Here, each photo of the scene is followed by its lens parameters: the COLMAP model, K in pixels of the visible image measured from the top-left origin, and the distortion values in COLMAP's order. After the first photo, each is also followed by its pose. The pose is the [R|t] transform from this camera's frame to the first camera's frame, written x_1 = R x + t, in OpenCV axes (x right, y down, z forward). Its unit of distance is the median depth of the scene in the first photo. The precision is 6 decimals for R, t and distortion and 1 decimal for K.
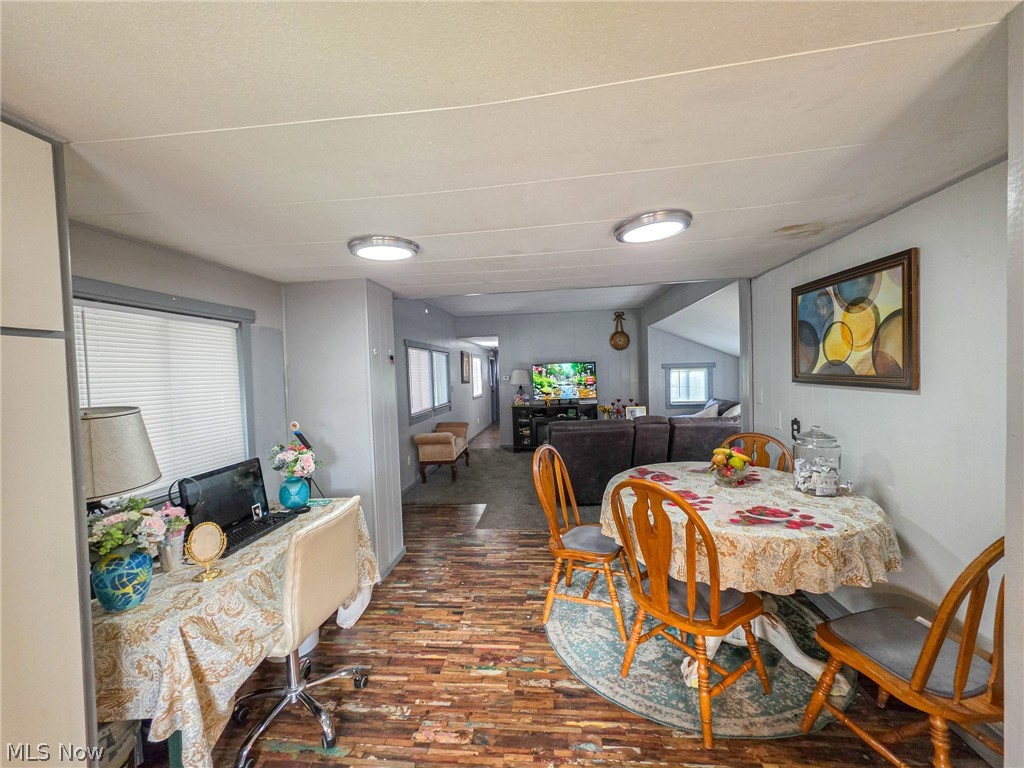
lens RADIAL K [[408.8, 0, 507.9], [0, 408.8, 382.3], [0, 0, 1]] dist [-0.004394, 0.002292]
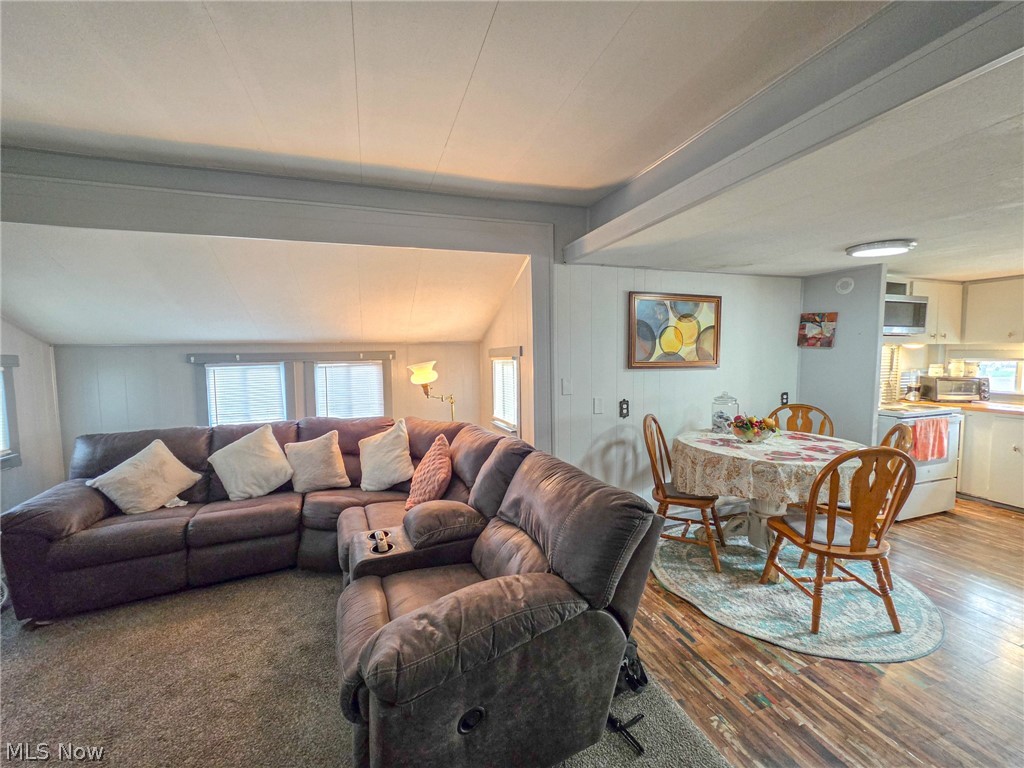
lens RADIAL K [[408.8, 0, 508.3], [0, 408.8, 381.2], [0, 0, 1]] dist [-0.004394, 0.002292]
pose [[-0.434779, -0.022616, 0.900253, -0.295315], [0.049901, 0.997544, 0.049160, -0.051331], [-0.899154, 0.066297, -0.432582, 2.275379]]
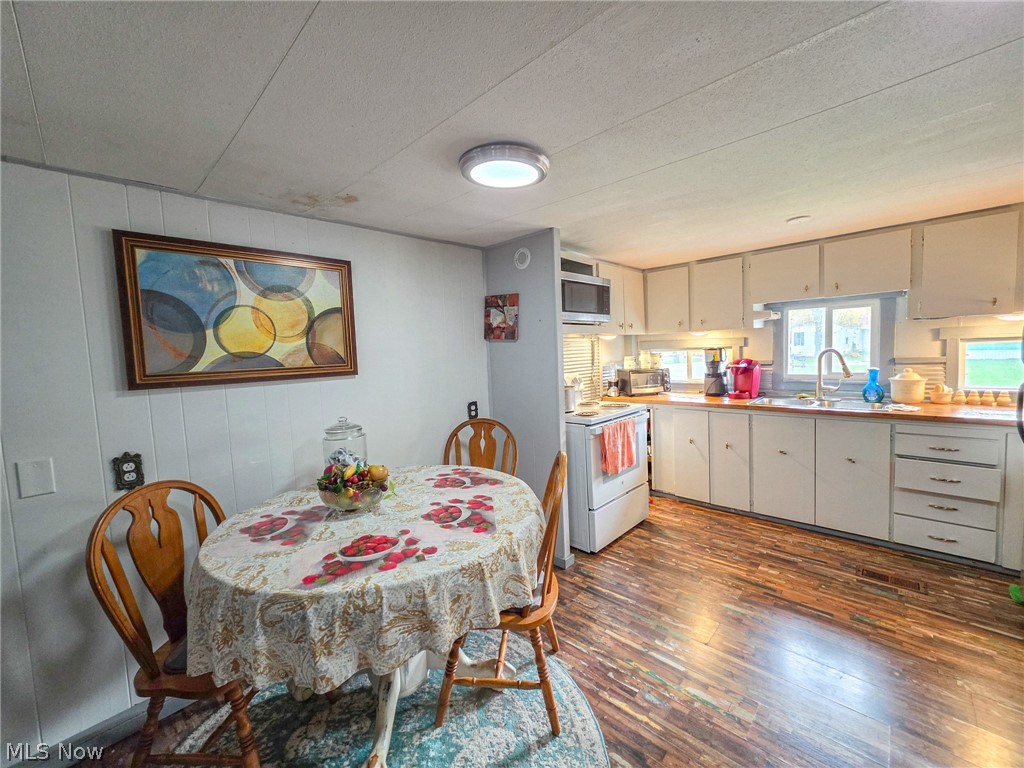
lens RADIAL K [[408.8, 0, 510.1], [0, 408.8, 378.9], [0, 0, 1]] dist [-0.004394, 0.002292]
pose [[-0.793796, 0.029838, 0.607451, -0.121239], [0.089987, 0.993565, 0.068788, -0.009431], [-0.601490, 0.109266, -0.791373, 1.393958]]
